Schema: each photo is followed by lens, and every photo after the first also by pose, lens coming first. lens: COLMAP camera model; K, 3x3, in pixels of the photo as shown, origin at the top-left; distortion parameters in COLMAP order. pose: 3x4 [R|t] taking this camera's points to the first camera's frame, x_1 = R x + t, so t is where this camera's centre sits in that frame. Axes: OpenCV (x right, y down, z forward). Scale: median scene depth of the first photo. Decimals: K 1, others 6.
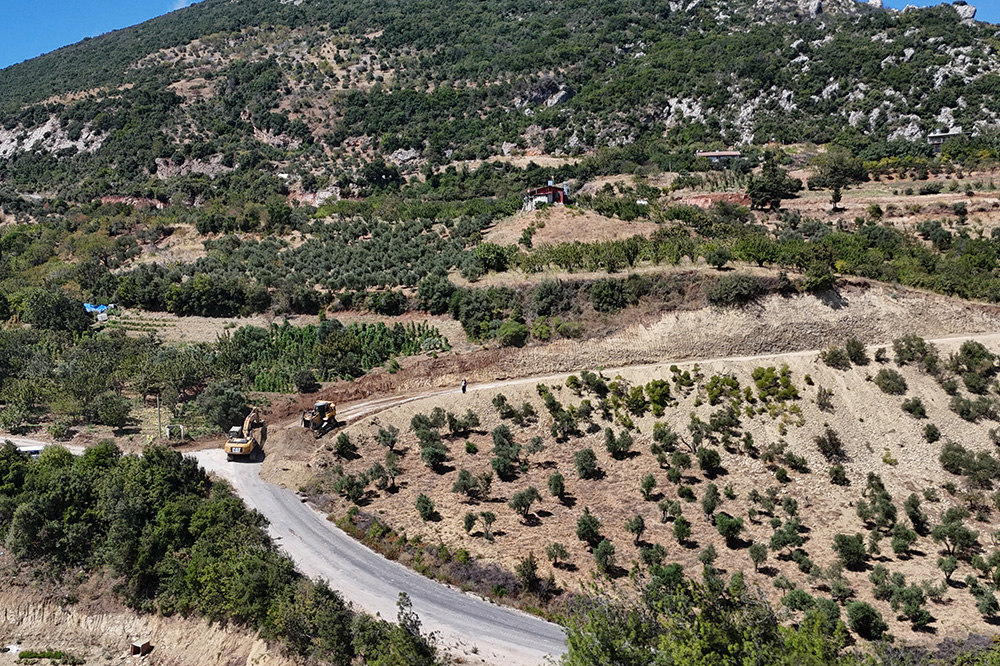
lens RADIAL K [[890.7, 0, 500.0], [0, 890.7, 333.0], [0, 0, 1]] dist [0.088041, -0.114587]
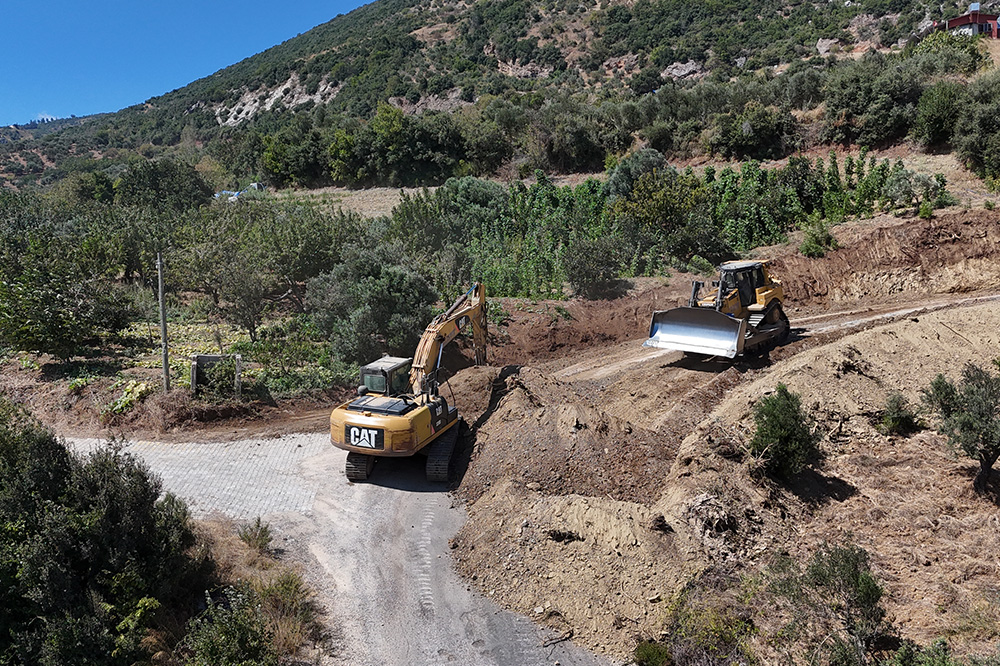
lens RADIAL K [[890.7, 0, 500.0], [0, 890.7, 333.0], [0, 0, 1]] dist [0.088041, -0.114587]
pose [[0.964336, 0.008483, -0.264544, -0.049092], [-0.006397, 0.999941, 0.008749, 0.025027], [0.264602, -0.006745, 0.964334, 0.196053]]
